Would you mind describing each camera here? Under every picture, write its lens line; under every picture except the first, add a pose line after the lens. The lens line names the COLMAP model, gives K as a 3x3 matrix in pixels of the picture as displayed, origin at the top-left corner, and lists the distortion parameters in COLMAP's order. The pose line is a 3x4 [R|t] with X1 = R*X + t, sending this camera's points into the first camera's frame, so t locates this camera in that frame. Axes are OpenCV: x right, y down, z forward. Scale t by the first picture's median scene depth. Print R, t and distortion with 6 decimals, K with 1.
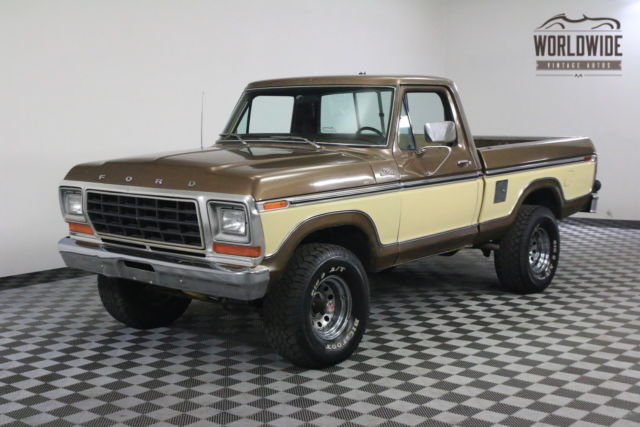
lens RADIAL K [[832.1, 0, 279.0], [0, 832.1, 212.8], [0, 0, 1]] dist [-0.000909, -0.006801]
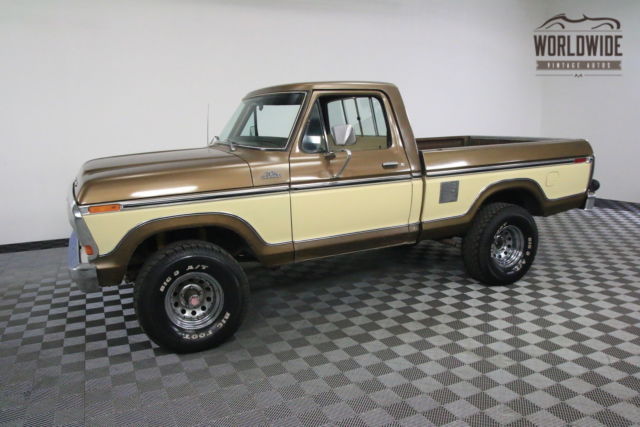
lens RADIAL K [[505.4, 0, 319.7], [0, 505.4, 201.4], [0, 0, 1]] dist [-0.159721, 0.179566]
pose [[0.928870, 0.053995, -0.366449, 0.335539], [-0.033184, 0.997471, 0.062859, -0.046520], [0.368917, -0.046228, 0.928312, 0.350939]]
